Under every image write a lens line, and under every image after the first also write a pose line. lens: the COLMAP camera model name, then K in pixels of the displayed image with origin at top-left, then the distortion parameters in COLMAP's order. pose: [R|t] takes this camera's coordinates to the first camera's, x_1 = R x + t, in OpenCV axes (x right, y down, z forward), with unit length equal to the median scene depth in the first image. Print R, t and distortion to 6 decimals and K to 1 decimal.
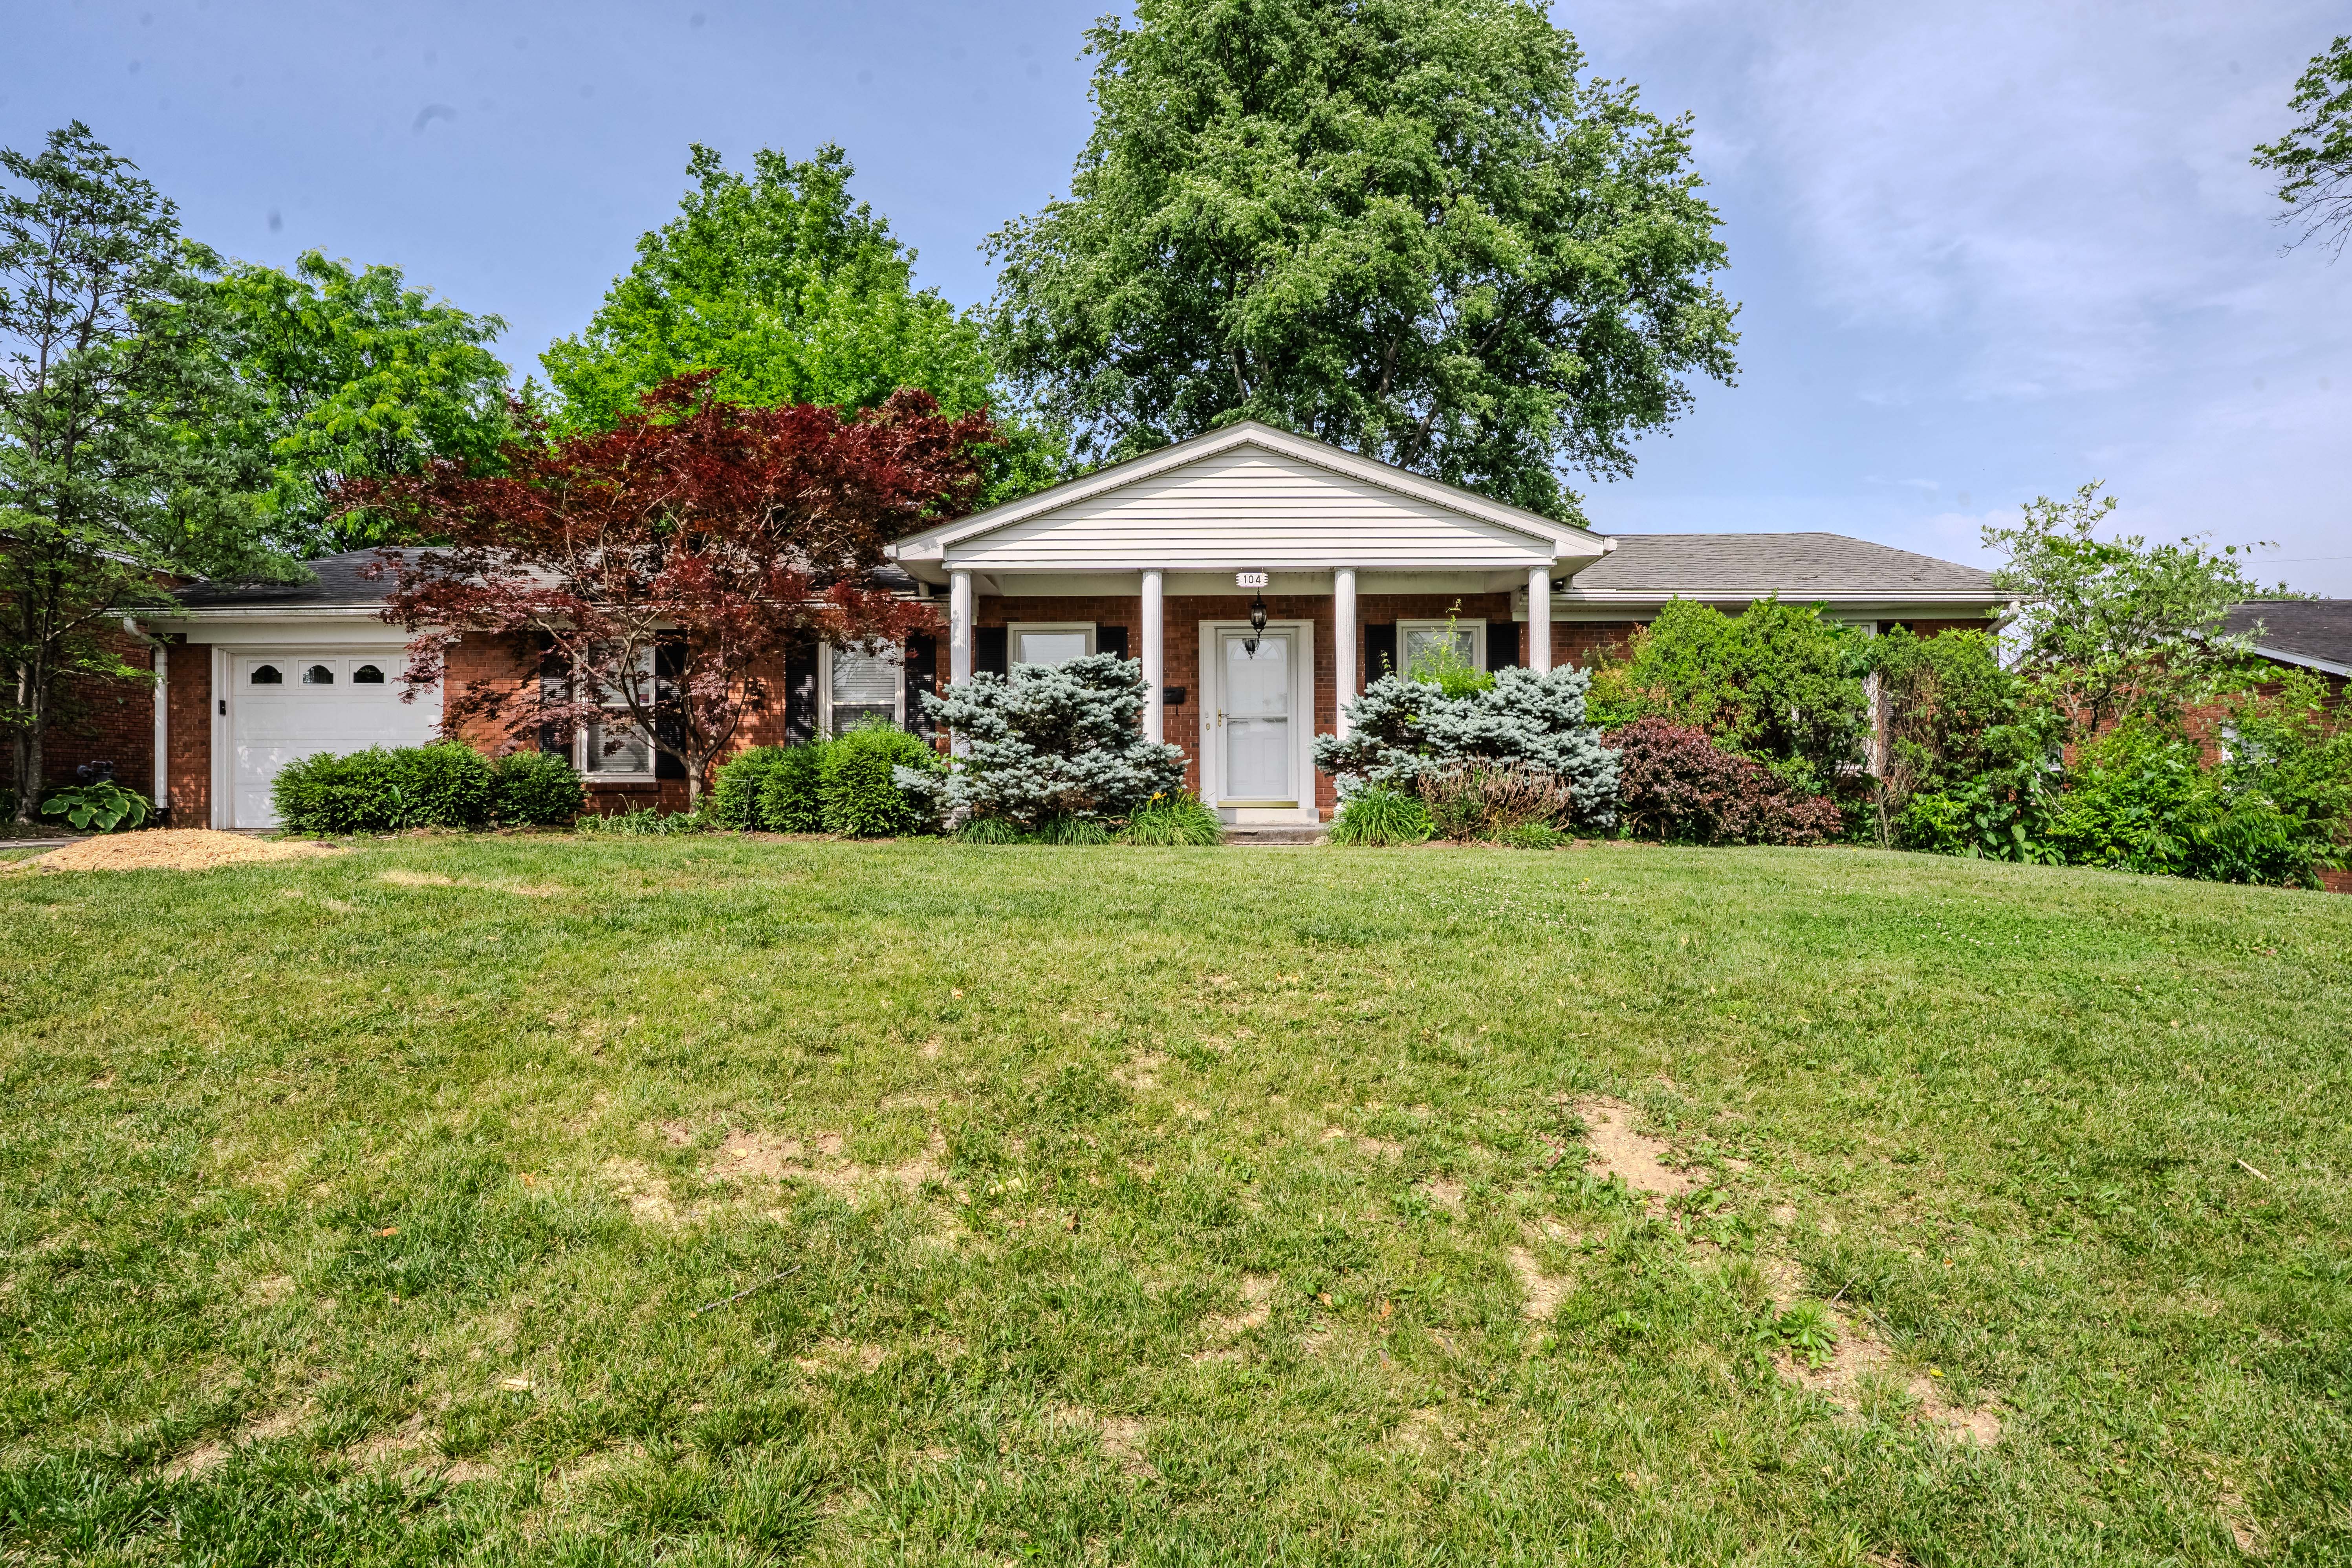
lens RADIAL K [[1287.6, 0, 1172.6], [0, 1287.6, 783.9], [0, 0, 1]] dist [-0.054214, 0.035947]
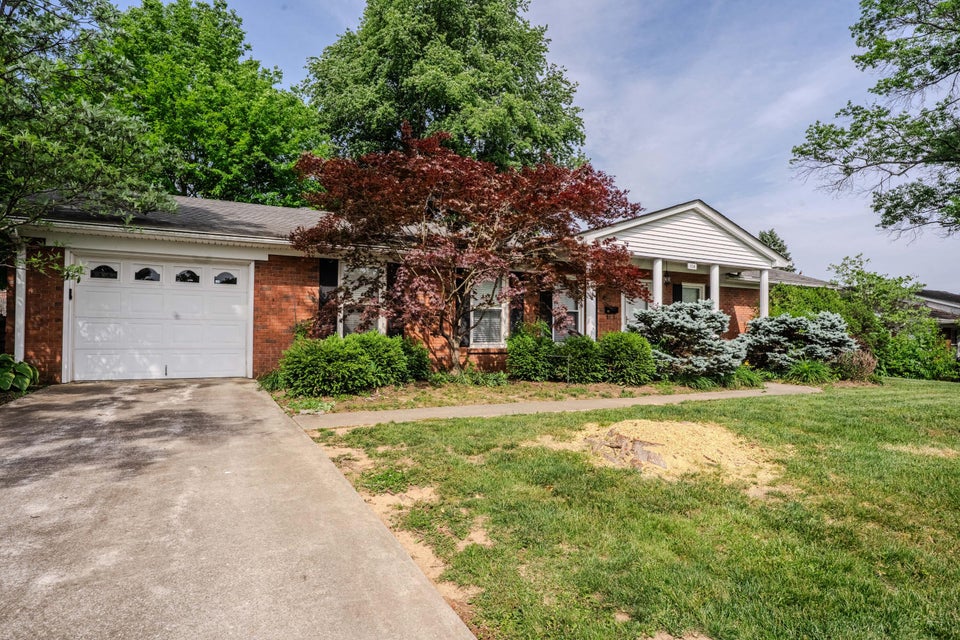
lens RADIAL K [[525.5, 0, 478.6], [0, 525.5, 320.0], [0, 0, 1]] dist [-0.054214, 0.035947]
pose [[0.876604, 0.022331, 0.480695, -0.637180], [-0.020059, 0.999750, -0.009864, -0.035296], [-0.480795, -0.000996, 0.876833, 0.287801]]
